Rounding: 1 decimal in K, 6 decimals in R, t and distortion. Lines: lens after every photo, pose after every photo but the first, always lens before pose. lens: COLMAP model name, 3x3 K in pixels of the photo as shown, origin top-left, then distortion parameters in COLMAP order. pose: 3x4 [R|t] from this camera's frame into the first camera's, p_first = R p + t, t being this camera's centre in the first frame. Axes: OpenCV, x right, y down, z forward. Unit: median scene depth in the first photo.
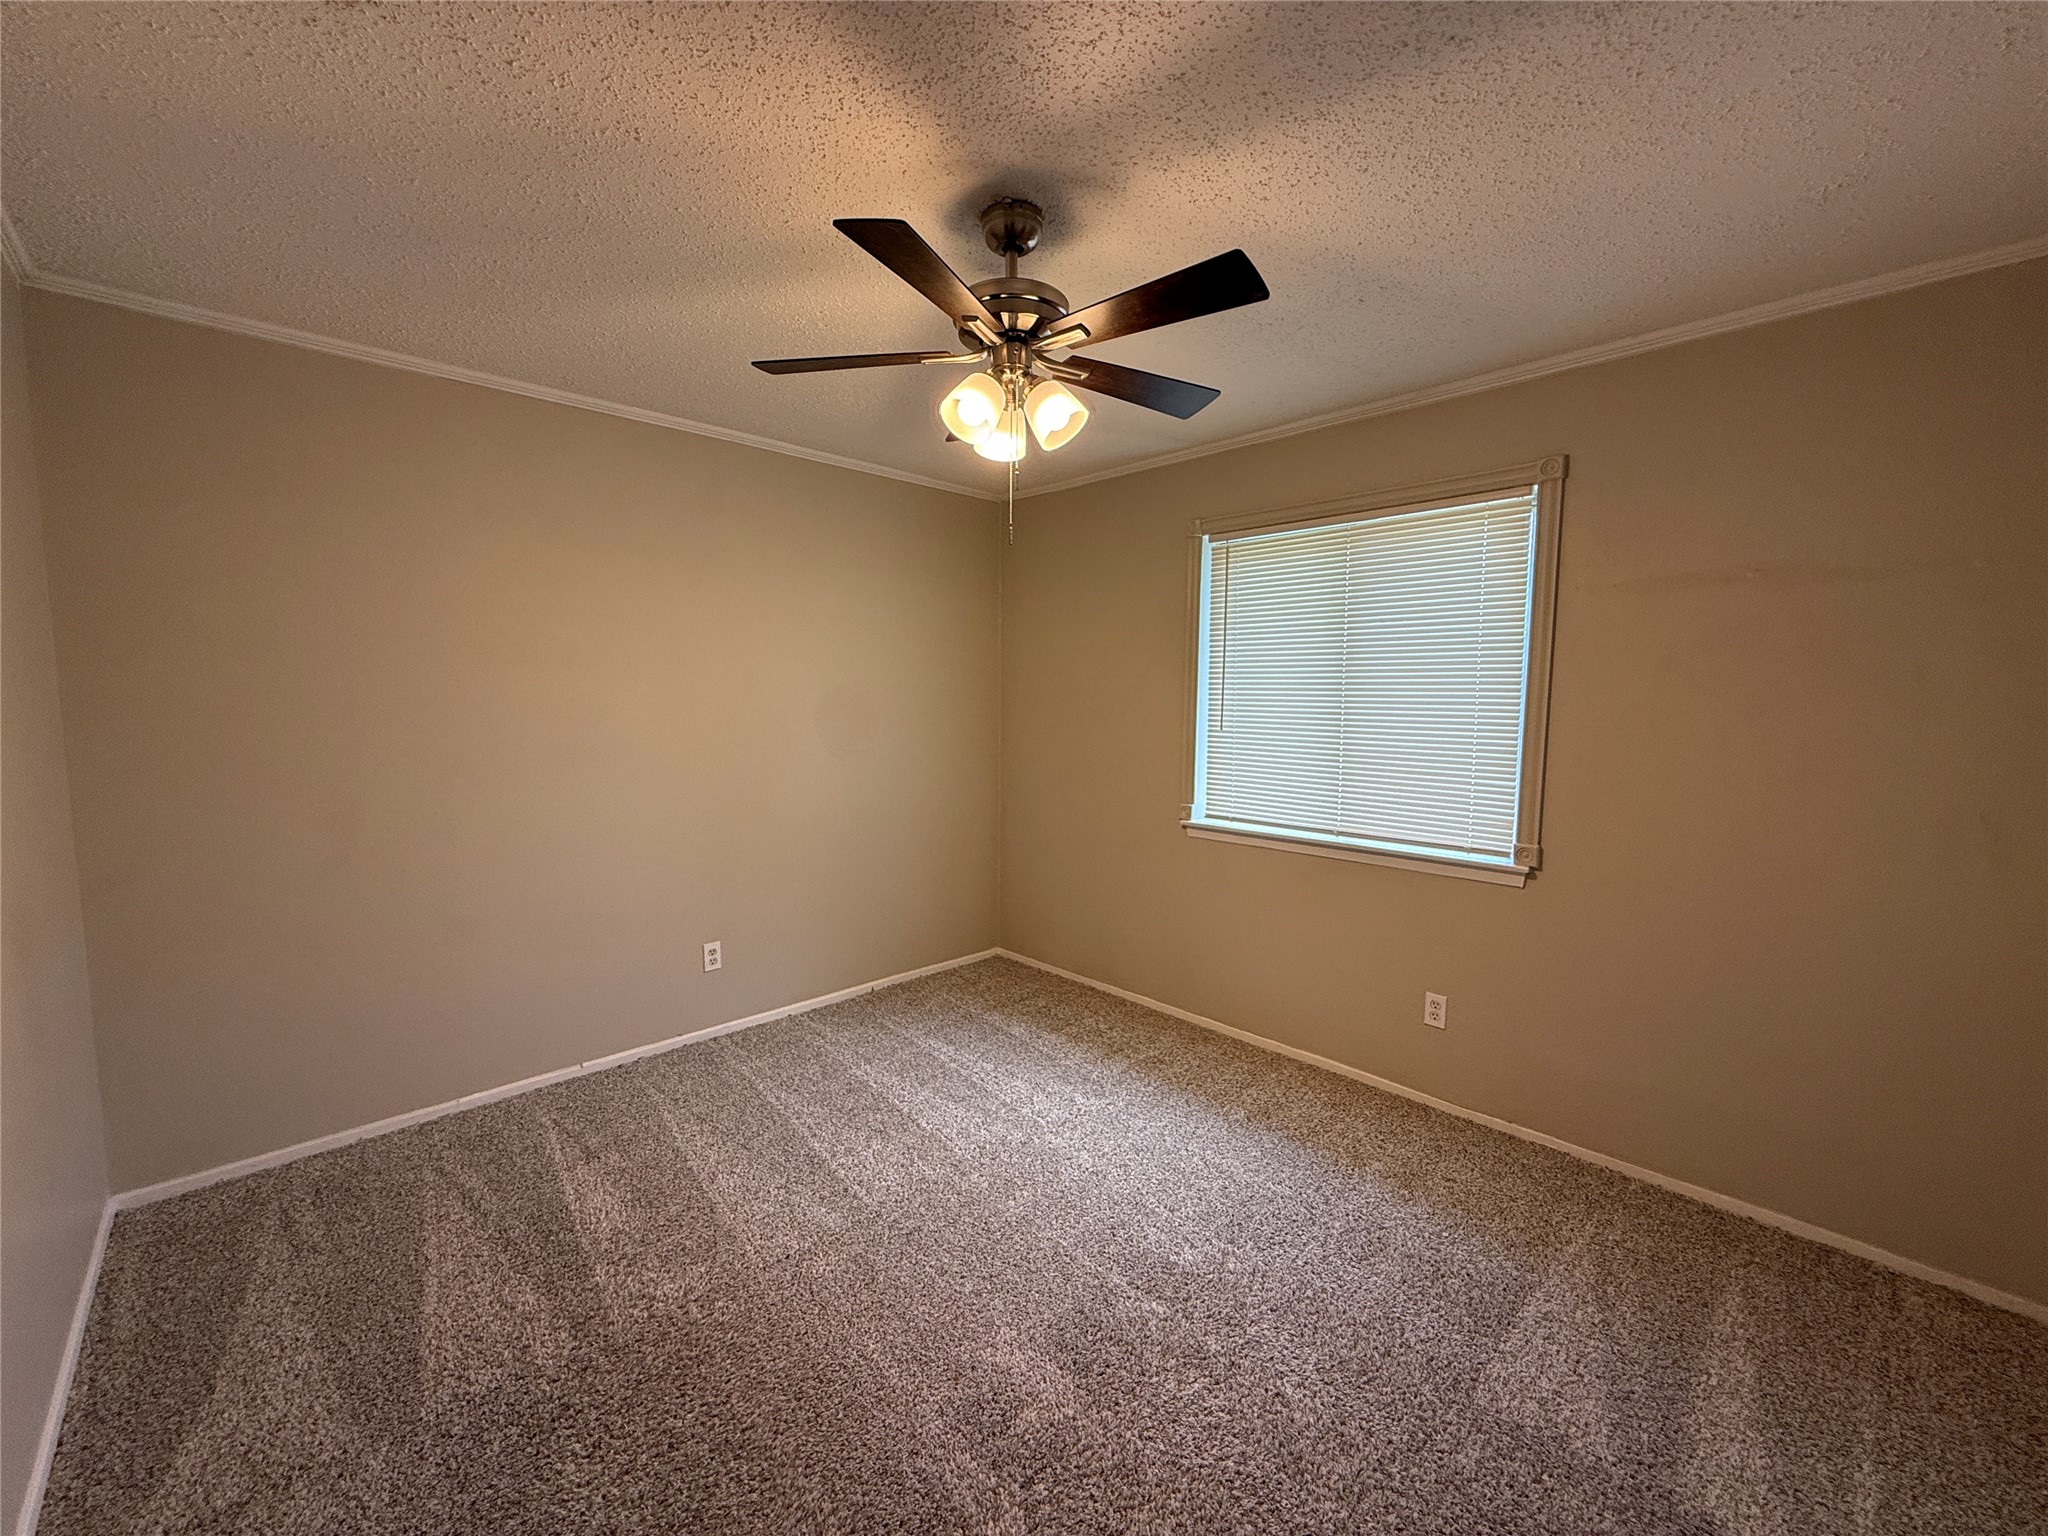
lens RADIAL K [[816.5, 0, 1021.0], [0, 816.5, 763.3], [0, 0, 1]] dist [-0.004194, -0.000205]
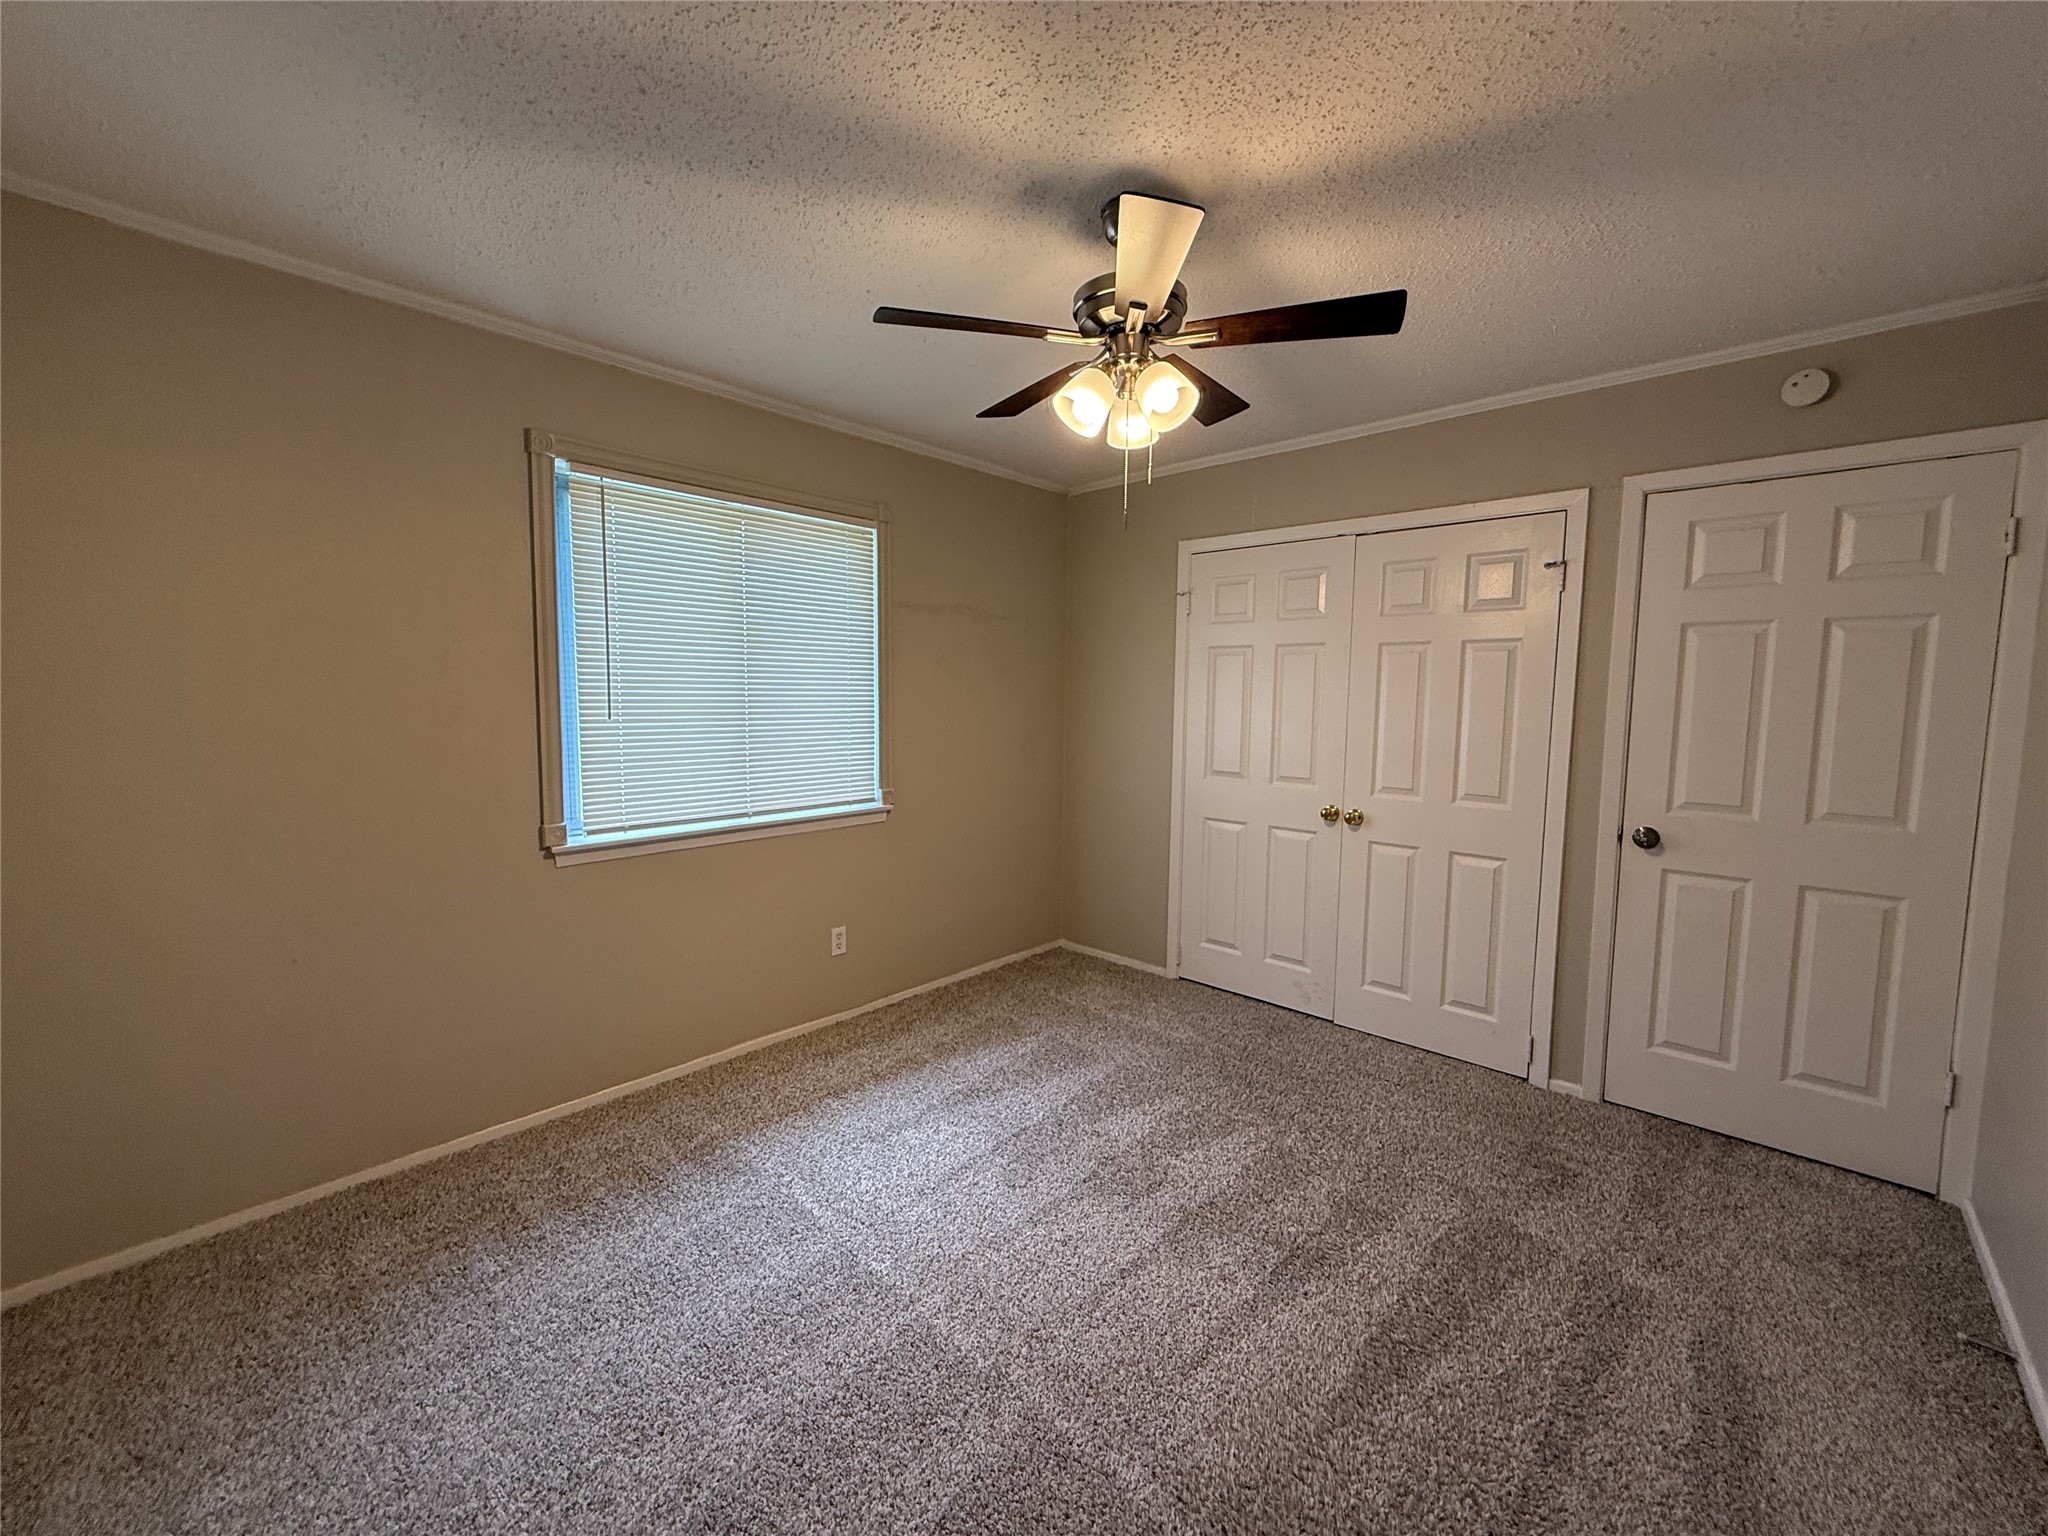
lens RADIAL K [[816.5, 0, 1021.0], [0, 816.5, 763.3], [0, 0, 1]] dist [-0.004194, -0.000205]
pose [[-0.066678, -0.096131, 0.993133, -0.692618], [0.073473, 0.992173, 0.100971, -0.059578], [-0.995066, 0.079701, -0.059093, 0.798583]]
